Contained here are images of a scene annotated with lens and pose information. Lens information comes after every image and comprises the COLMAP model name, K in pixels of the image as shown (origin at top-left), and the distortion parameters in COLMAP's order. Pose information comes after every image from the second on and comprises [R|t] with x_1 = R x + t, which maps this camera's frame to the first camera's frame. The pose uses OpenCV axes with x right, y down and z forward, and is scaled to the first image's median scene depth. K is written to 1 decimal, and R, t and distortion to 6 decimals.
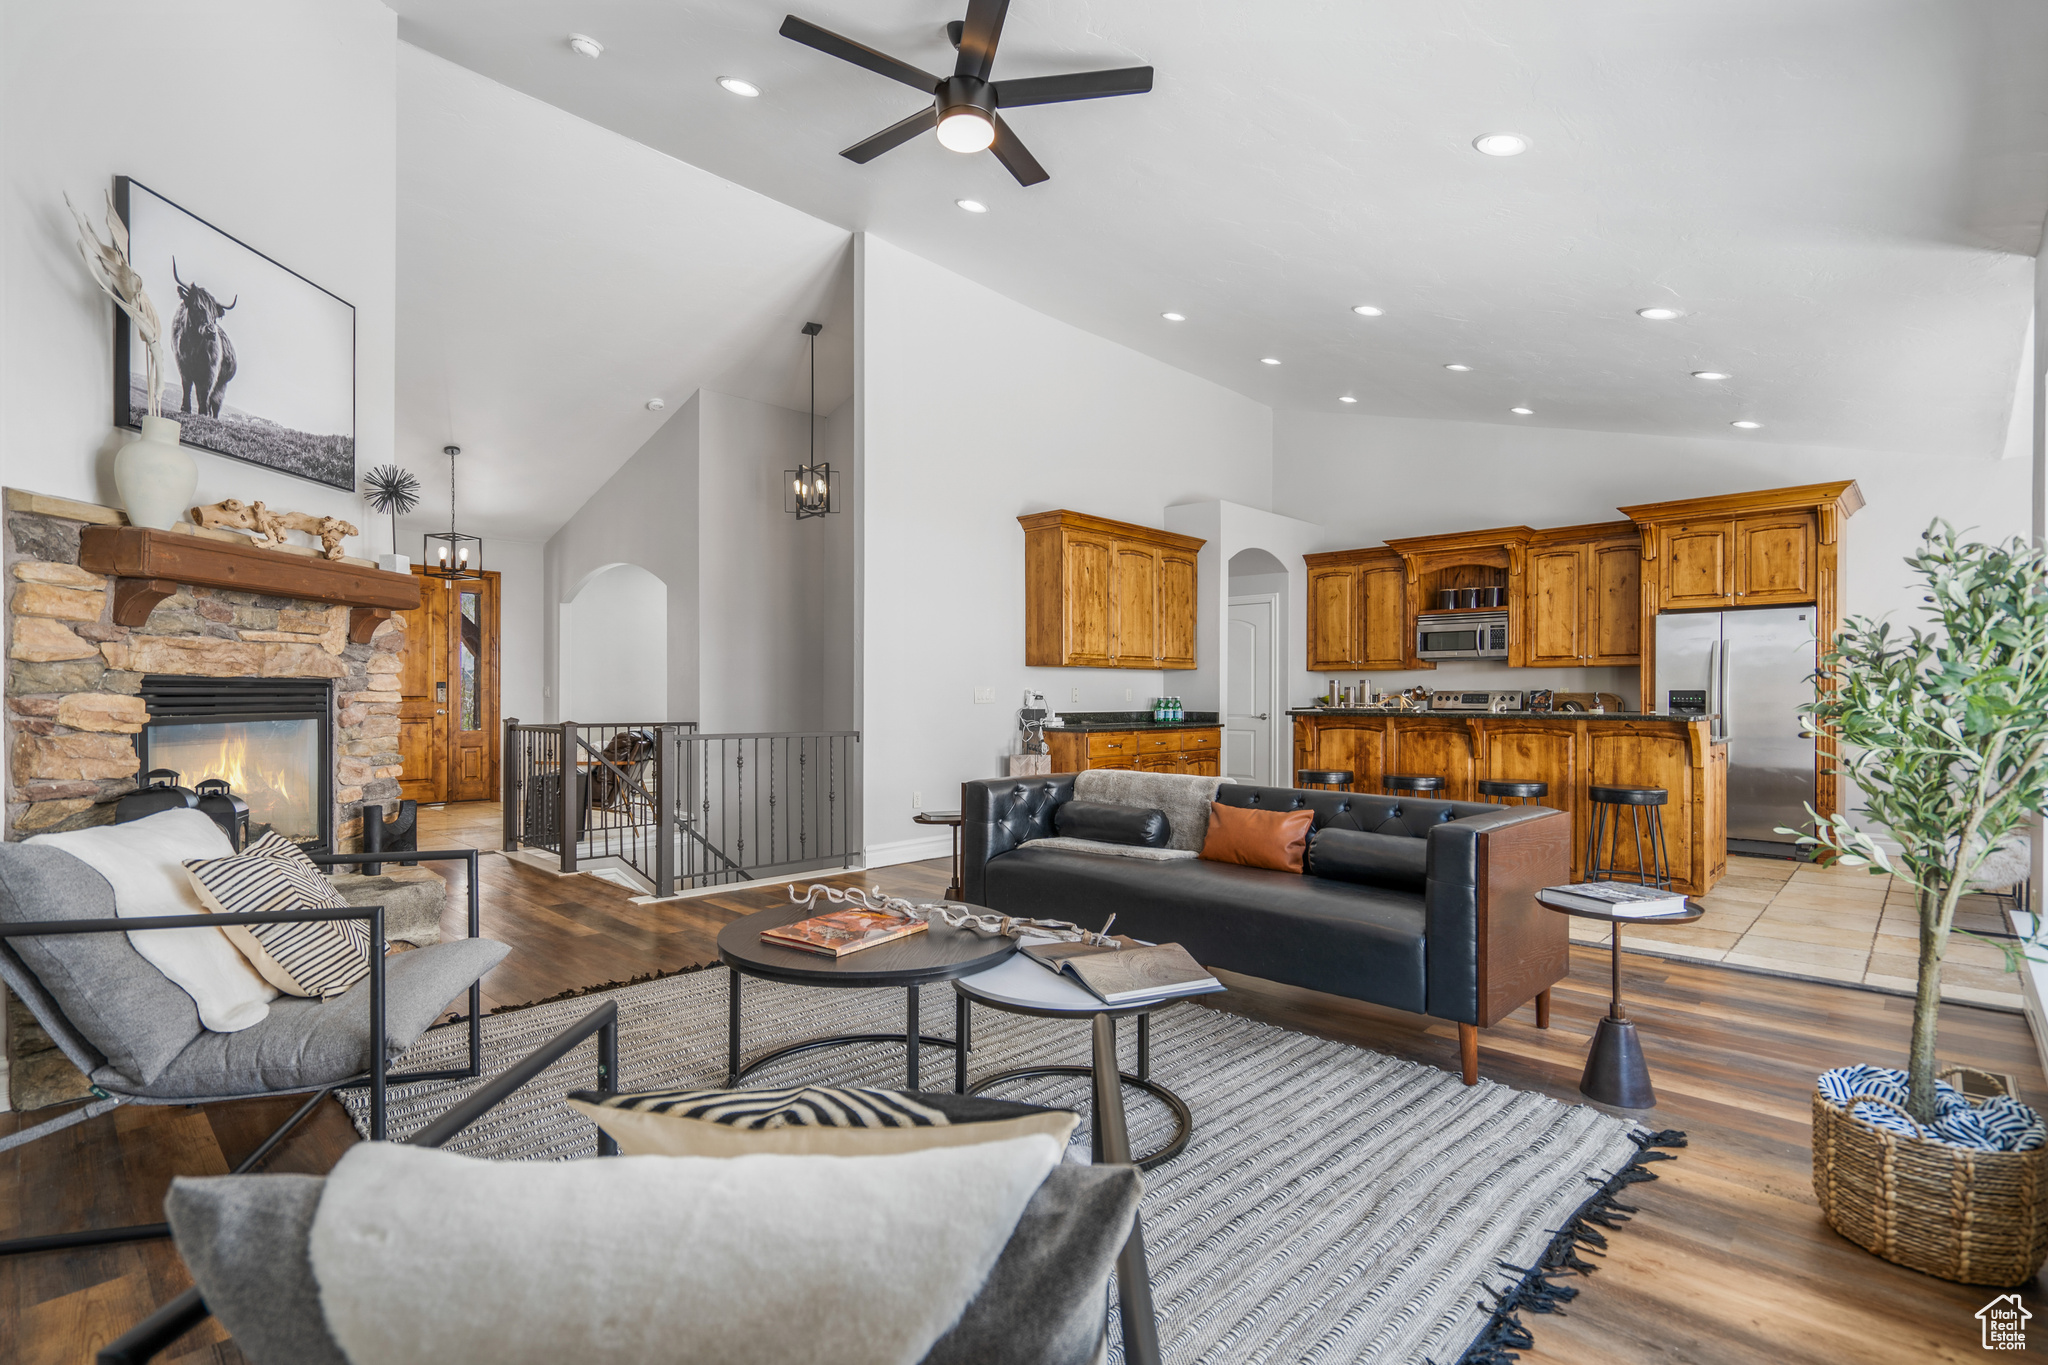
lens RADIAL K [[961.6, 0, 1013.2], [0, 961.6, 695.5], [0, 0, 1]] dist [-0.001554, 0.000252]
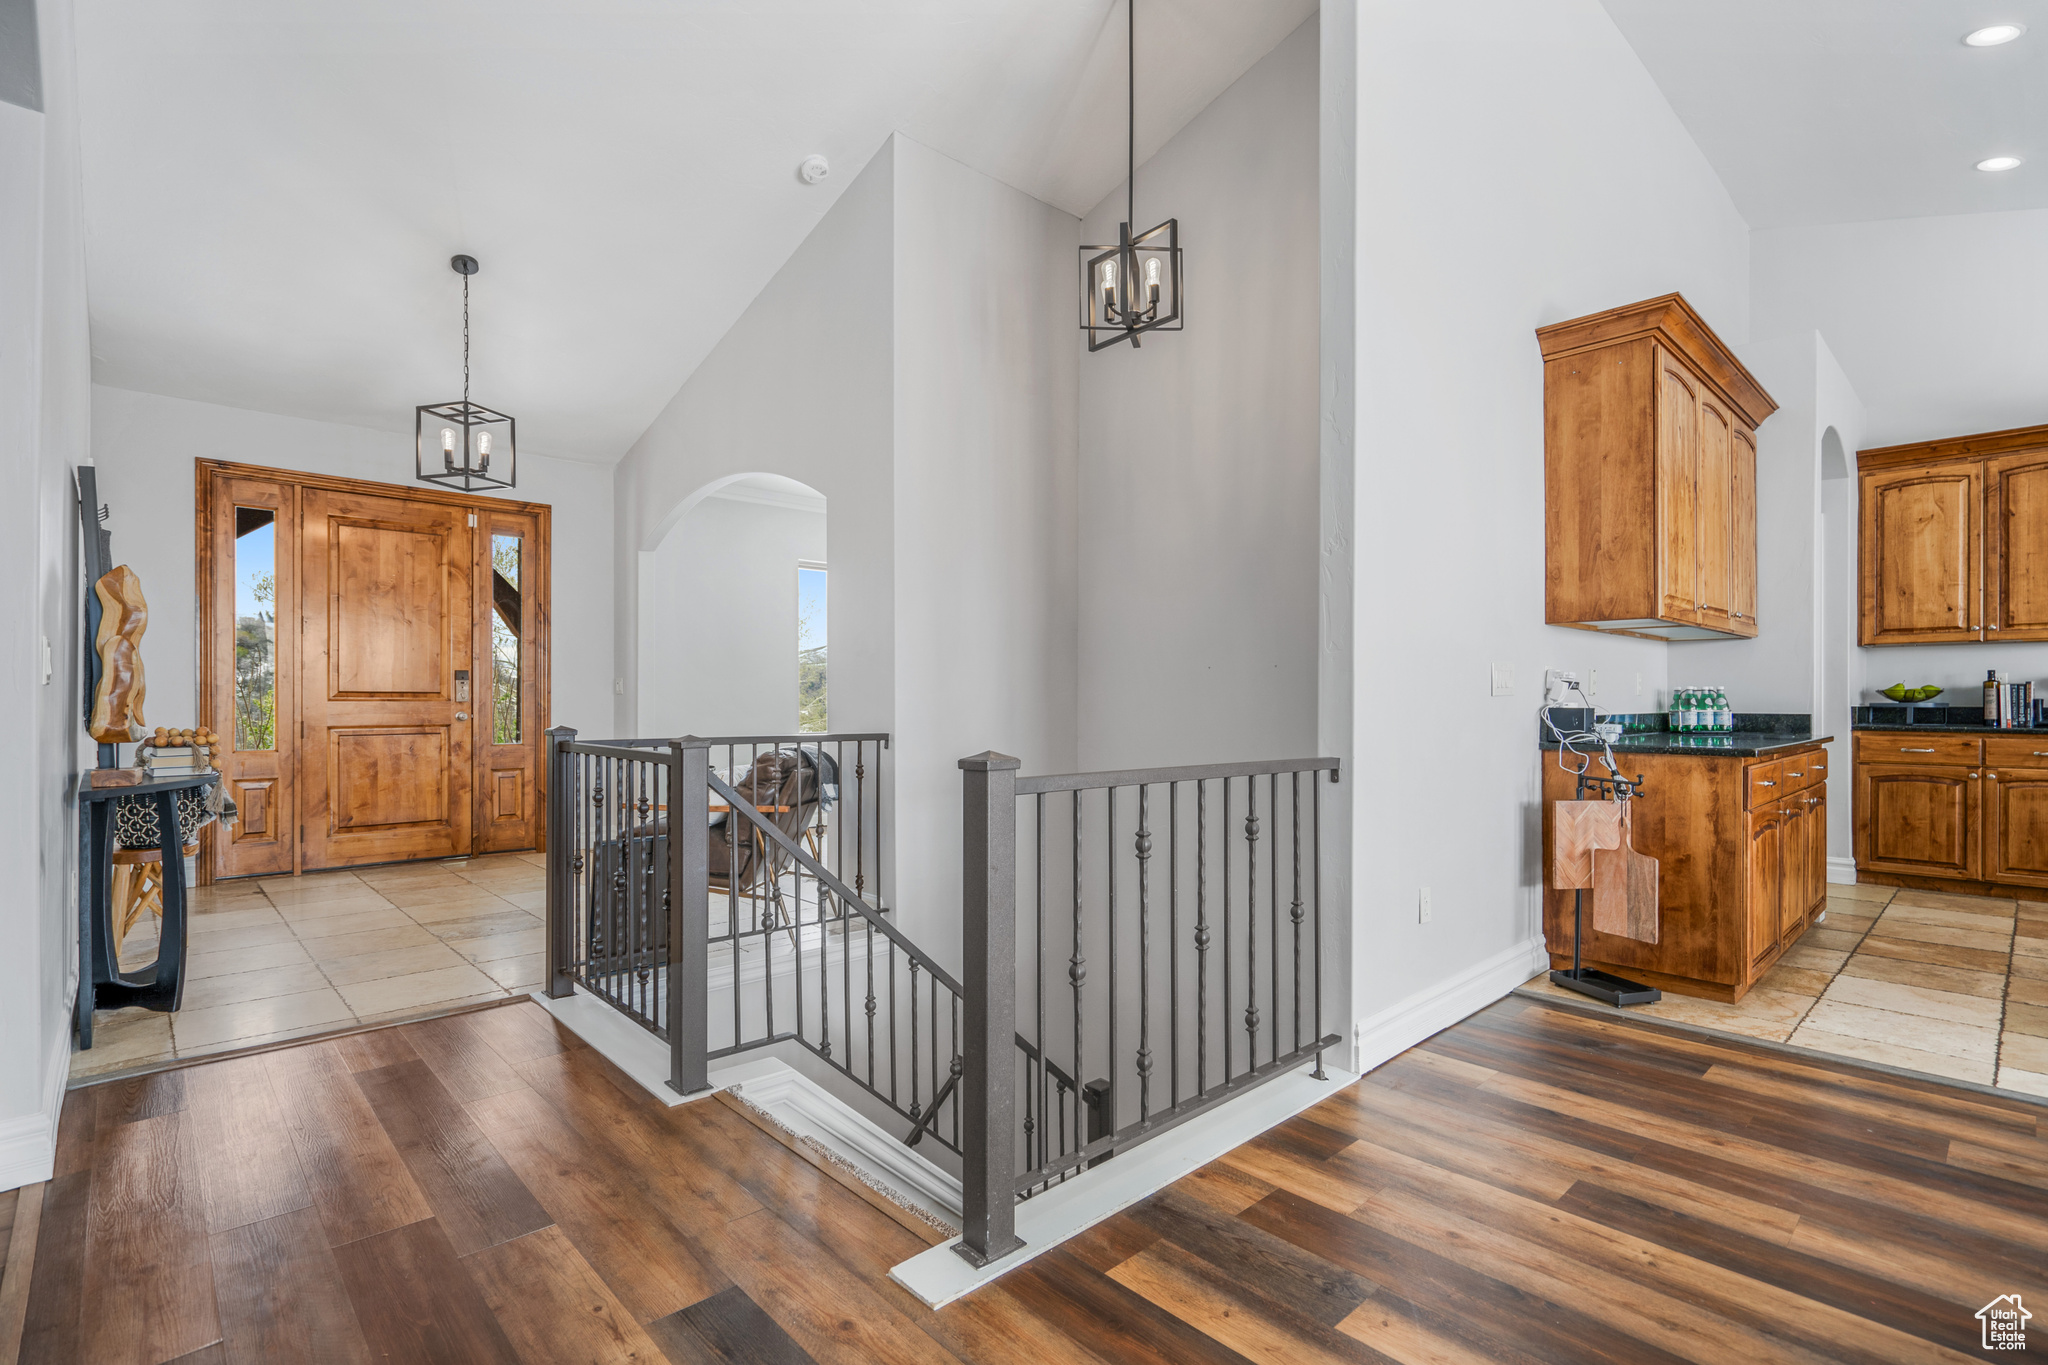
lens RADIAL K [[961.6, 0, 1014.0], [0, 961.6, 695.9], [0, 0, 1]] dist [-0.001554, 0.000252]
pose [[0.998702, -0.002849, -0.050845, -0.223470], [0.002625, 0.999987, -0.004454, 0.008439], [0.050857, 0.004314, 0.998697, 0.437268]]
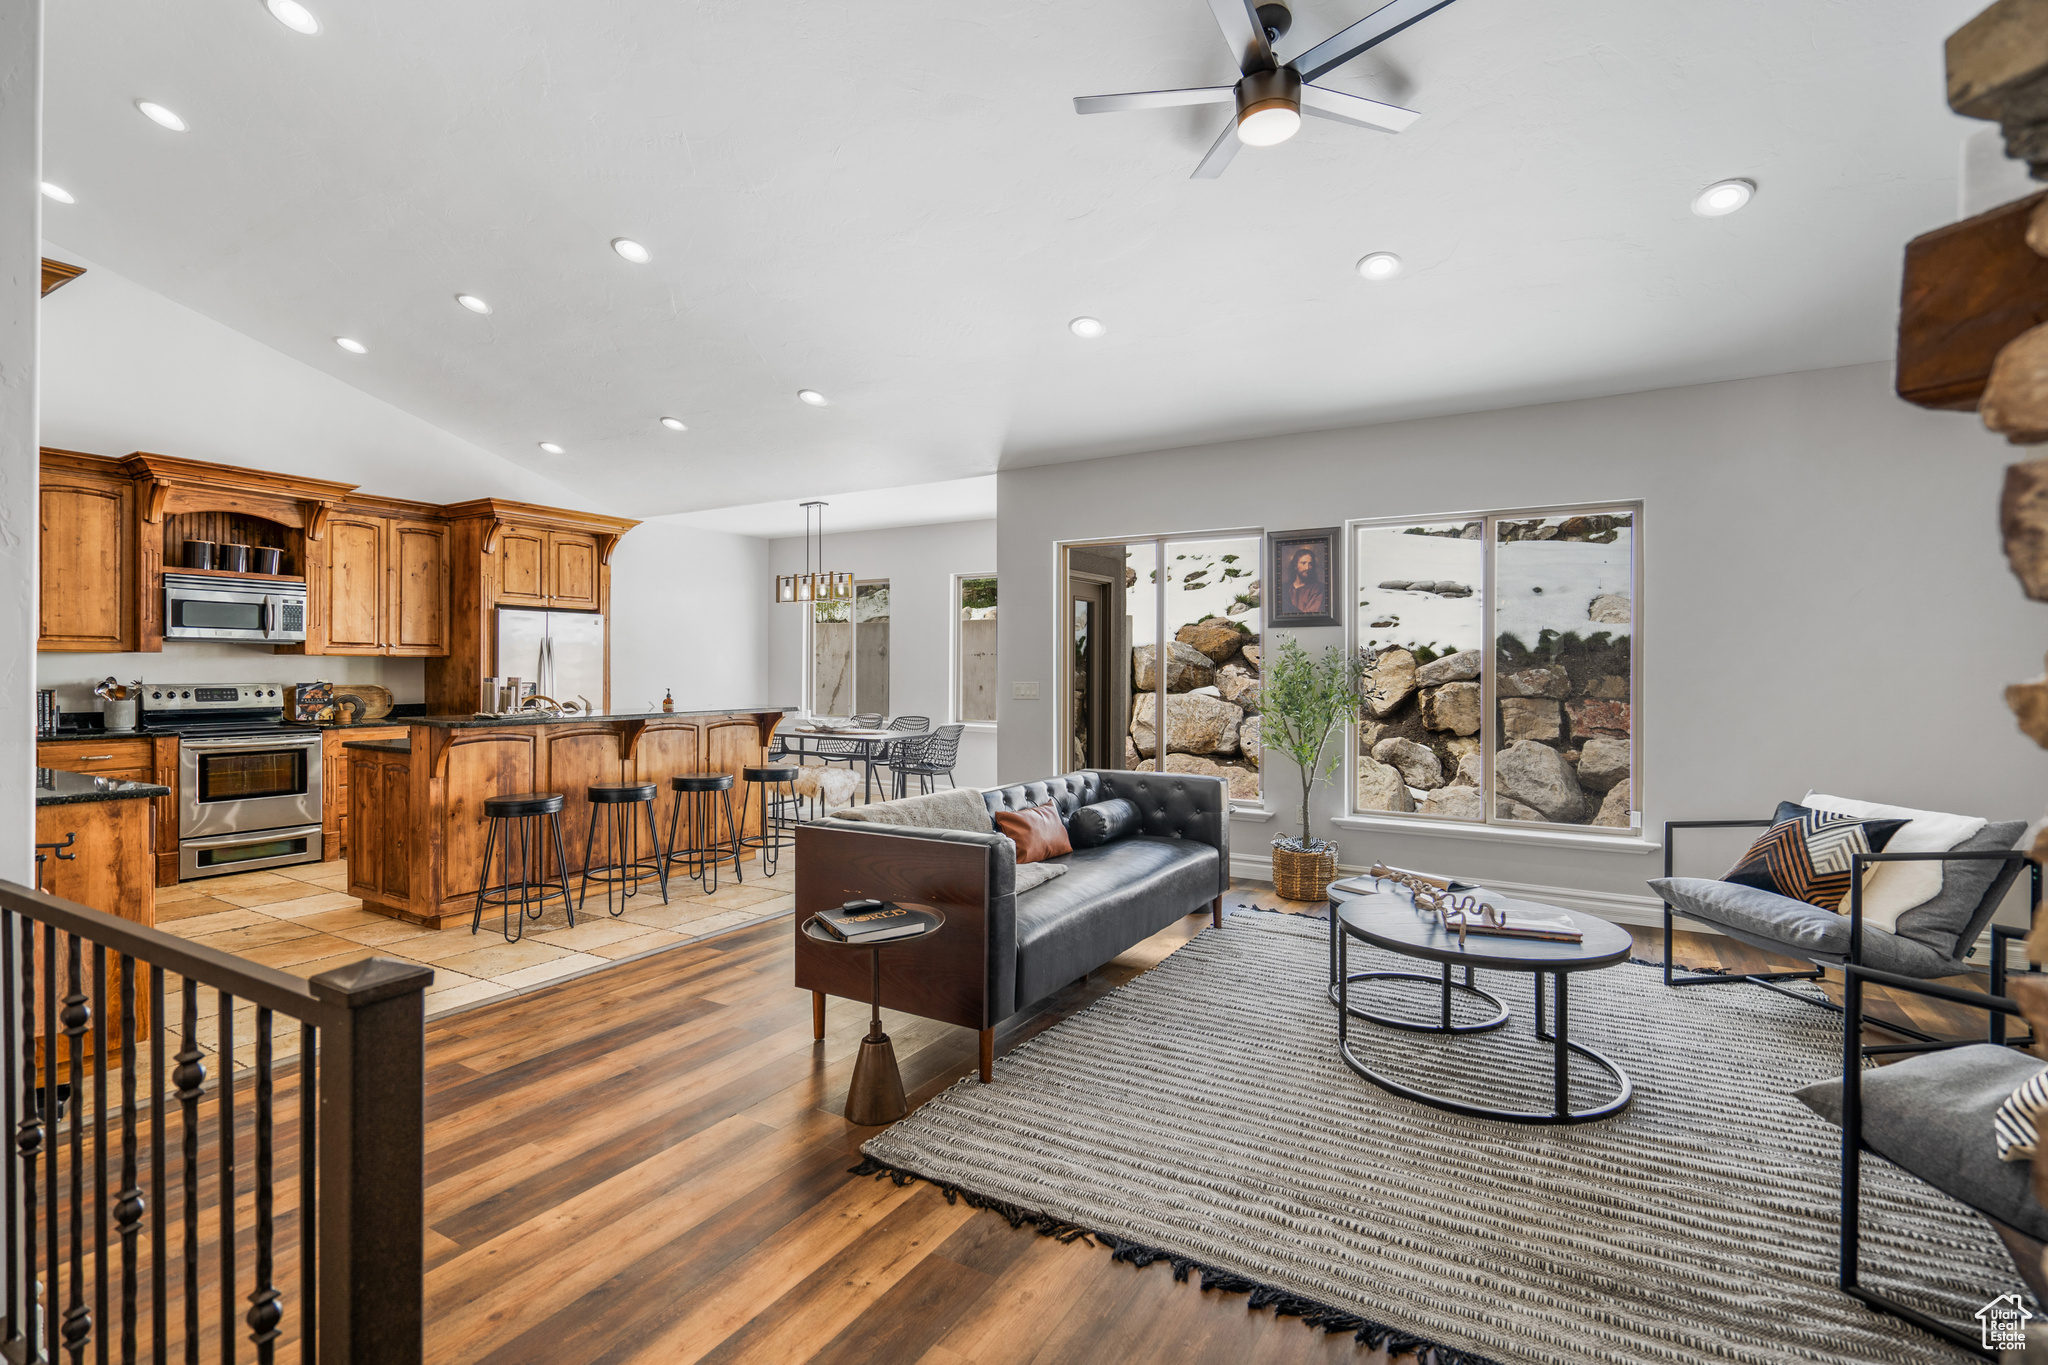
lens RADIAL K [[961.6, 0, 1005.1], [0, 961.6, 673.6], [0, 0, 1]] dist [-0.001554, 0.000252]
pose [[-0.216559, -0.004551, 0.976259, -0.385076], [-0.002604, 0.999988, 0.004083, -0.018339], [-0.976266, -0.001658, -0.216568, 0.609240]]
